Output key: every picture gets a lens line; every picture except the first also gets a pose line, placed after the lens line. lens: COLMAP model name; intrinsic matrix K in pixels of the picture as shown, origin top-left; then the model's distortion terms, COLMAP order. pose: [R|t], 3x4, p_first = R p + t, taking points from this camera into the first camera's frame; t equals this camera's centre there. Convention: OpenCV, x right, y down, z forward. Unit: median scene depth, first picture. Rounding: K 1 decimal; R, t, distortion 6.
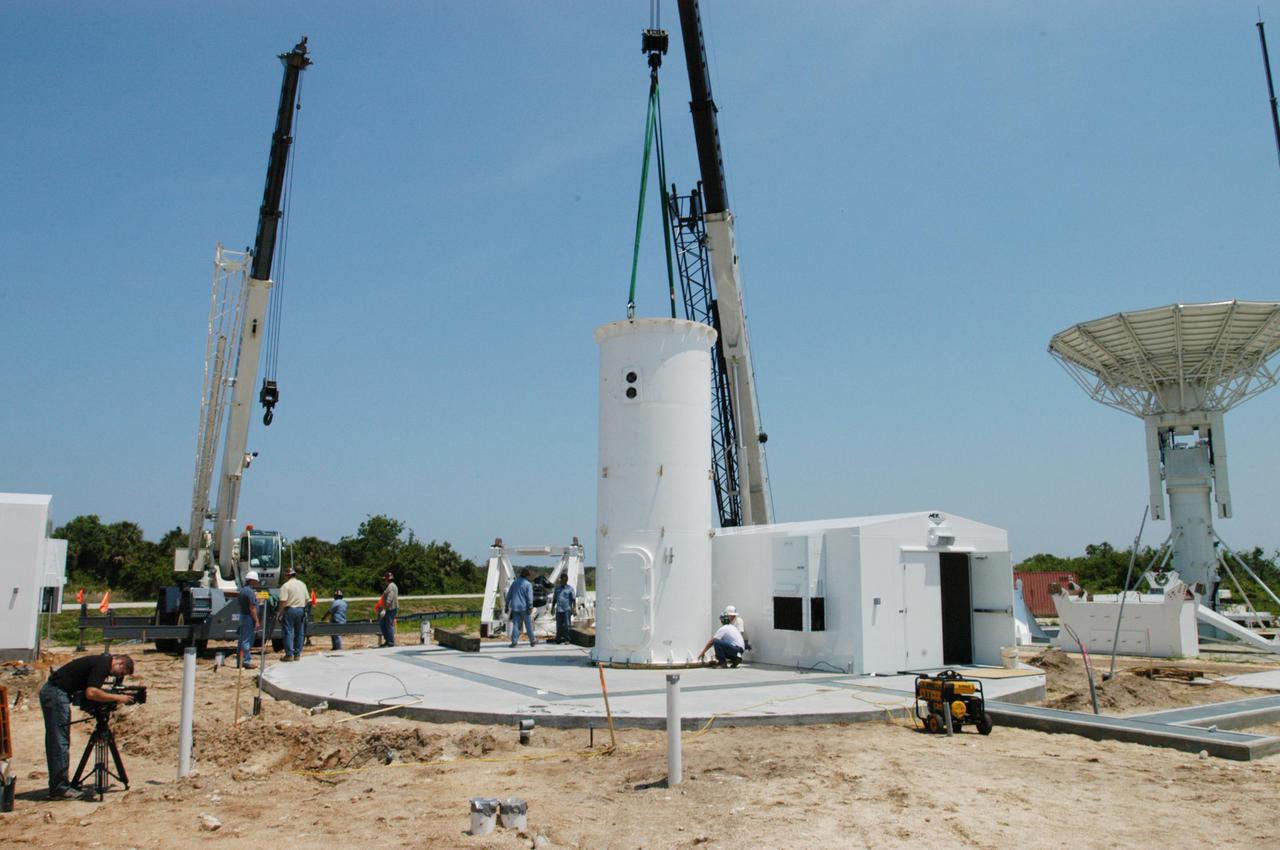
lens RADIAL K [[962.8, 0, 640.0], [0, 962.8, 425.0], [0, 0, 1]] dist [-0.086647, 0.046339]
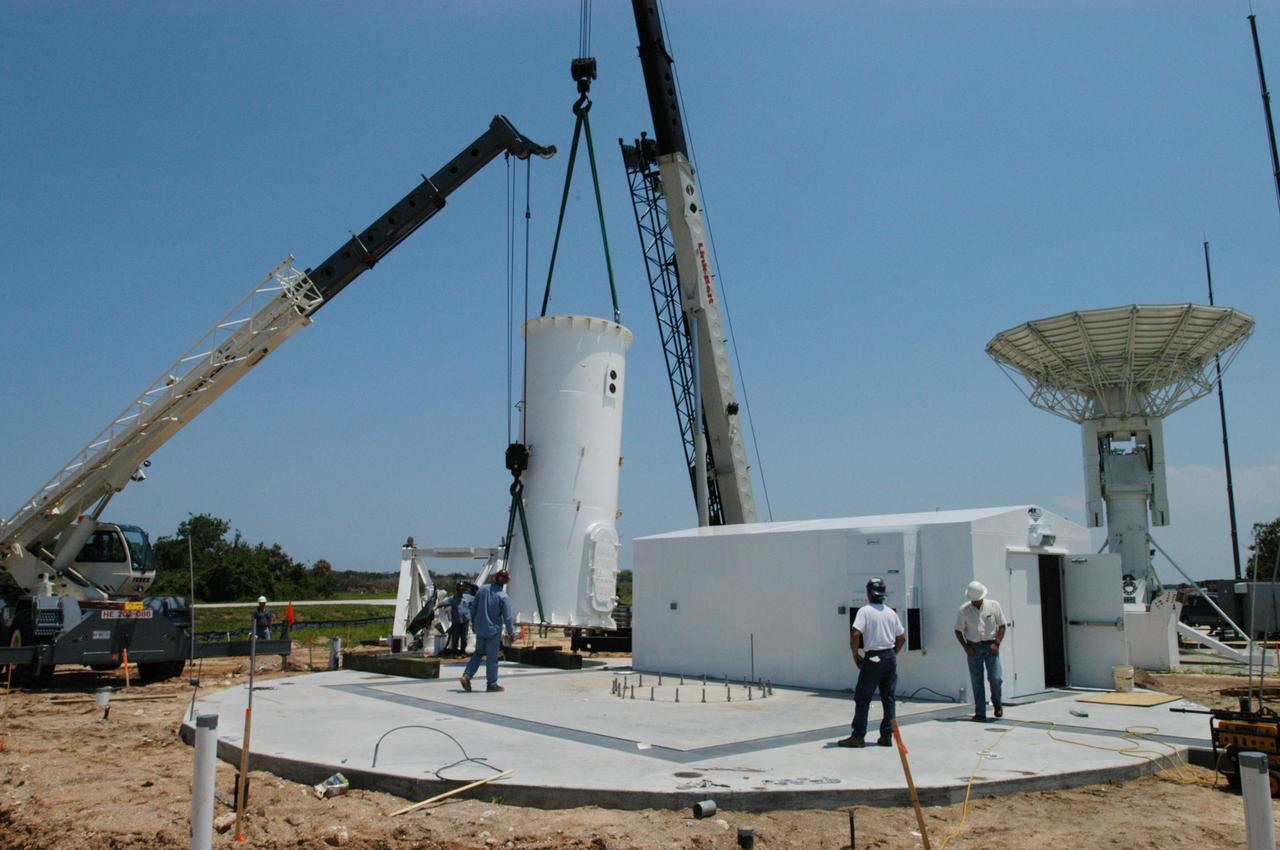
lens RADIAL K [[962.8, 0, 640.0], [0, 962.8, 425.0], [0, 0, 1]] dist [-0.086647, 0.046339]
pose [[0.982560, 0.032574, 0.183073, -0.105777], [-0.031233, 0.999460, -0.010205, 0.021785], [-0.183306, 0.004309, 0.983046, 0.134273]]
